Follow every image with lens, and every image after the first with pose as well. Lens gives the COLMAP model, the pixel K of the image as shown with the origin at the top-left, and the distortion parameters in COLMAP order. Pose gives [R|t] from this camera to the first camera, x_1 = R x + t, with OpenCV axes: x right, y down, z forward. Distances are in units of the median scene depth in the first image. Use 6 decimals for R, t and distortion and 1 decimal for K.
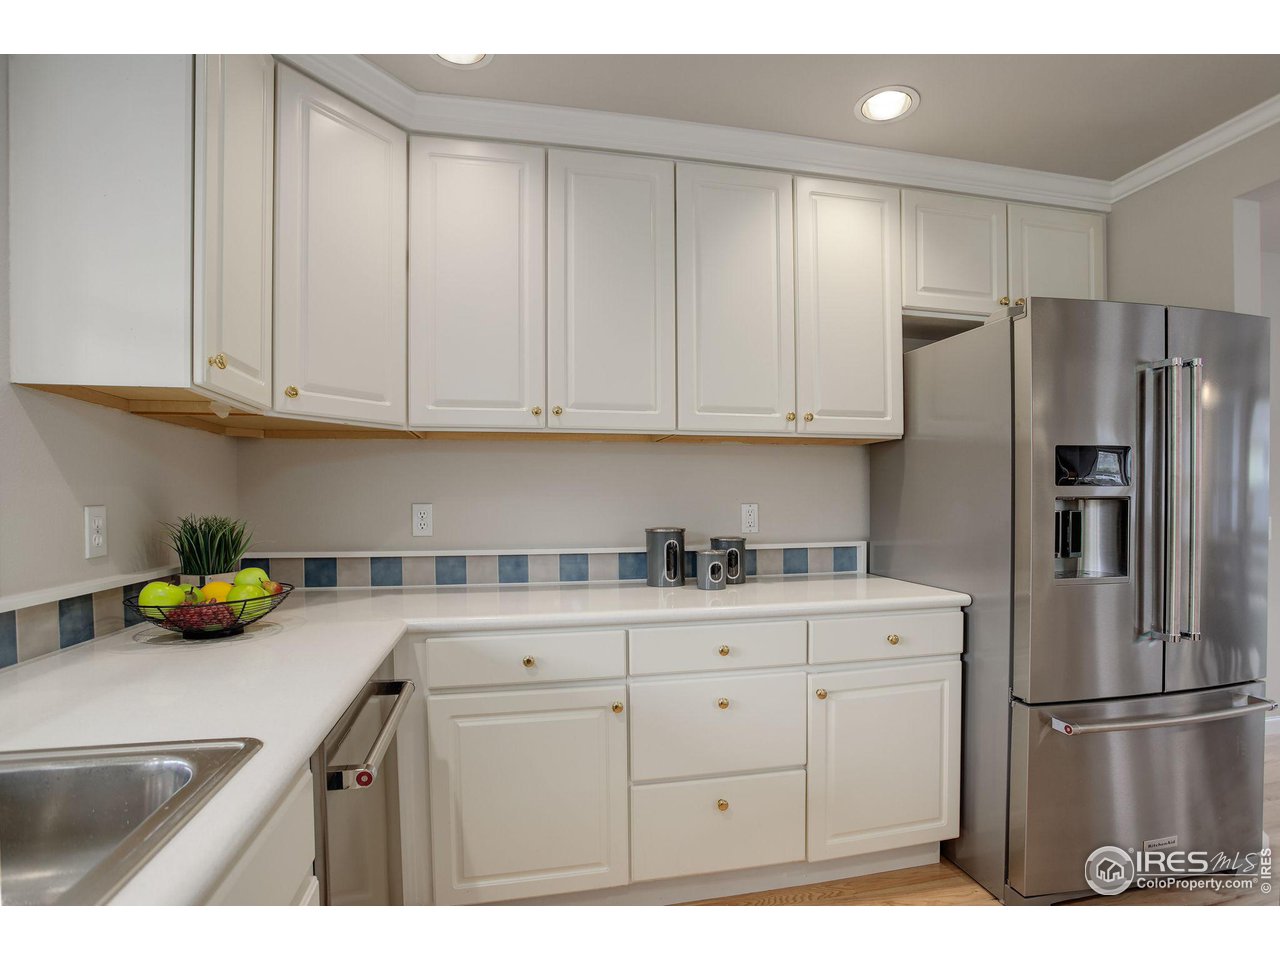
lens RADIAL K [[622.5, 0, 641.9], [0, 622.5, 485.9], [0, 0, 1]] dist [-0.049147, 0.000019]
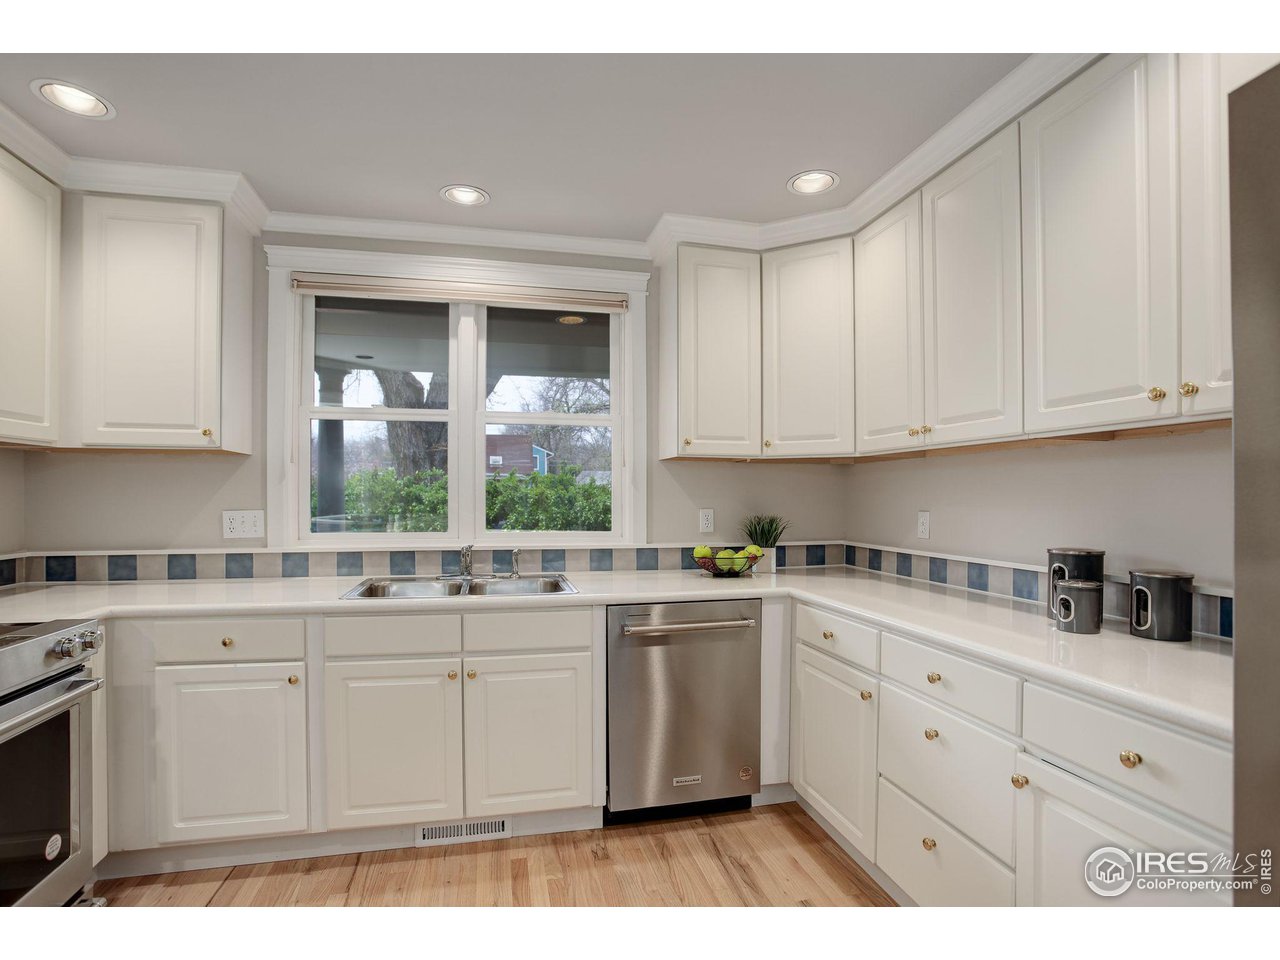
lens RADIAL K [[622.5, 0, 641.9], [0, 622.5, 485.9], [0, 0, 1]] dist [-0.049147, 0.000019]
pose [[0.030565, -0.012202, -0.999458, 0.897206], [0.020991, 0.999713, -0.011563, -0.020125], [0.999312, -0.020626, 0.030813, 0.455931]]
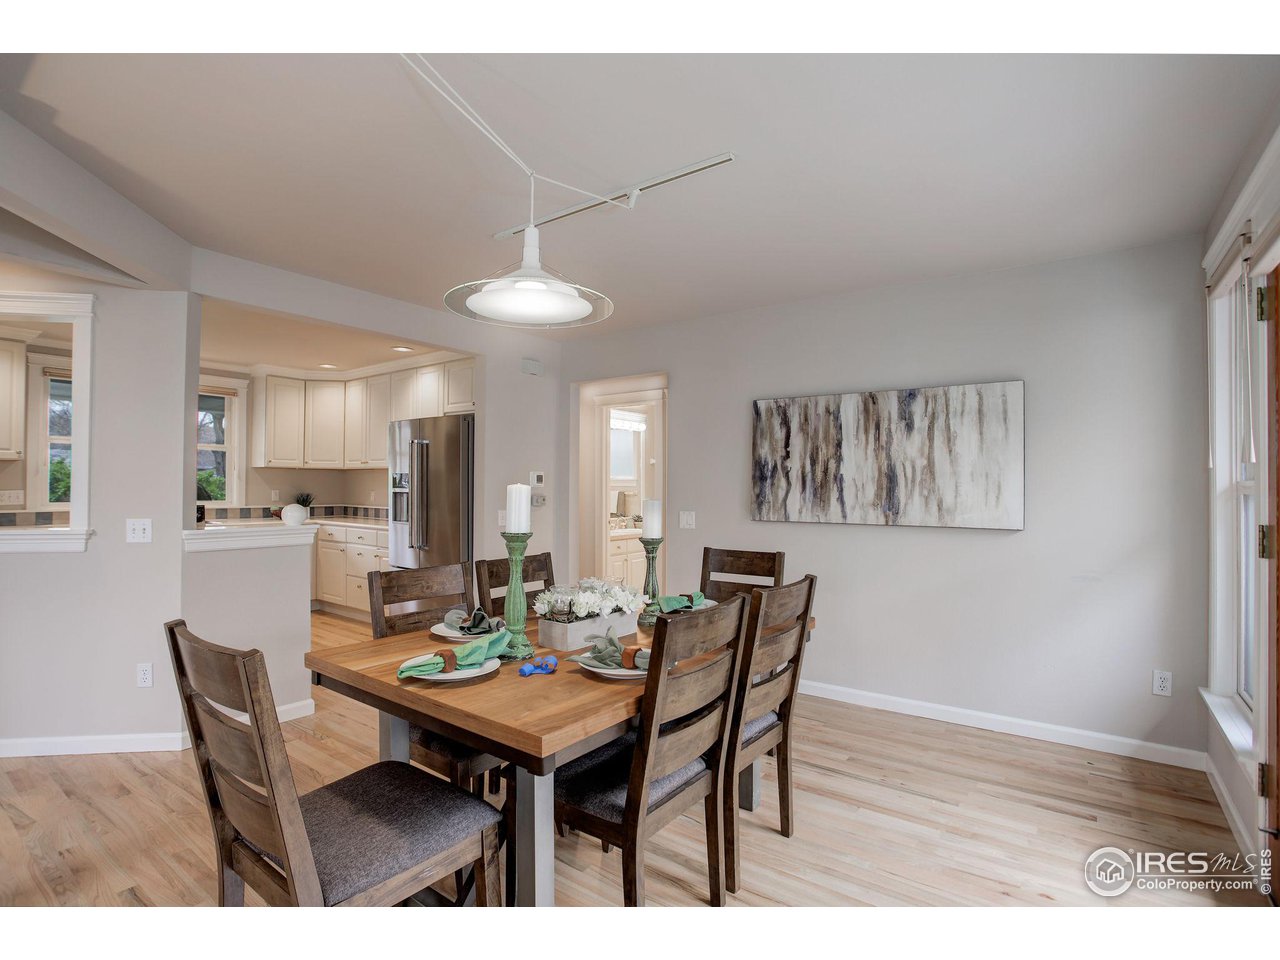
lens RADIAL K [[622.5, 0, 641.9], [0, 622.5, 485.9], [0, 0, 1]] dist [-0.049147, 0.000019]
pose [[0.676801, 0.010888, -0.736085, 3.065767], [0.004456, 0.999812, 0.018887, -0.051316], [0.736152, -0.016063, 0.676625, -0.098503]]
